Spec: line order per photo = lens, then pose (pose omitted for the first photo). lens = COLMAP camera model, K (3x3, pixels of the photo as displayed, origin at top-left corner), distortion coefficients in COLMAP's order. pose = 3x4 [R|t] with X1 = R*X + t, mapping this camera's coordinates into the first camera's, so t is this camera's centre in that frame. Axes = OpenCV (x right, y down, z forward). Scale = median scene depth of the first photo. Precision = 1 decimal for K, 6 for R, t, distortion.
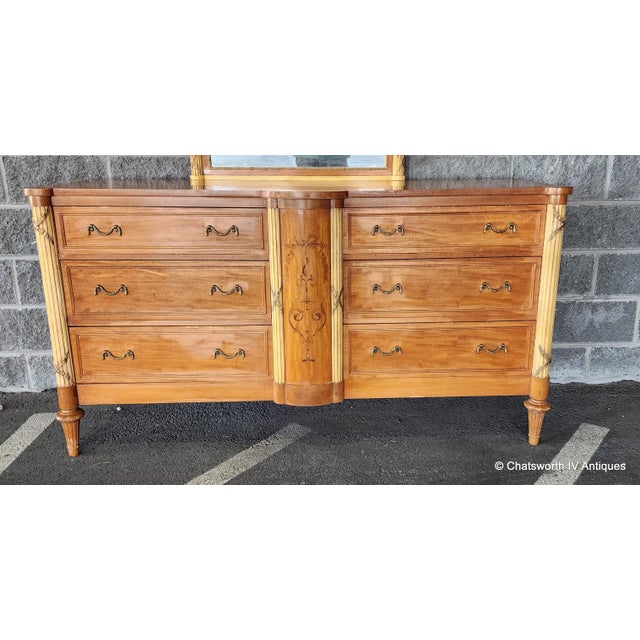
lens RADIAL K [[583.1, 0, 347.6], [0, 583.1, 319.9], [0, 0, 1]] dist [0.105434, -0.127034]
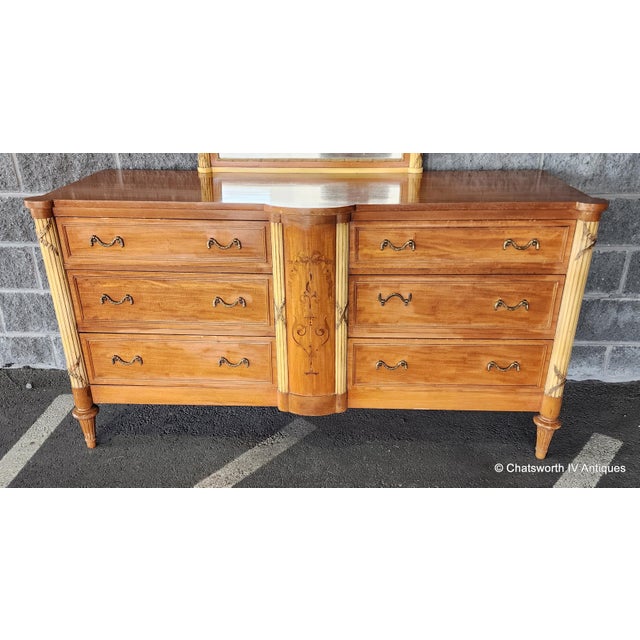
lens RADIAL K [[548.1, 0, 320.7], [0, 548.1, 331.0], [0, 0, 1]] dist [0.098035, -0.109160]
pose [[0.995464, 0.035546, -0.088244, 0.027966], [-0.021154, 0.987056, 0.158972, -0.150378], [0.092752, -0.156384, 0.983332, 0.096572]]
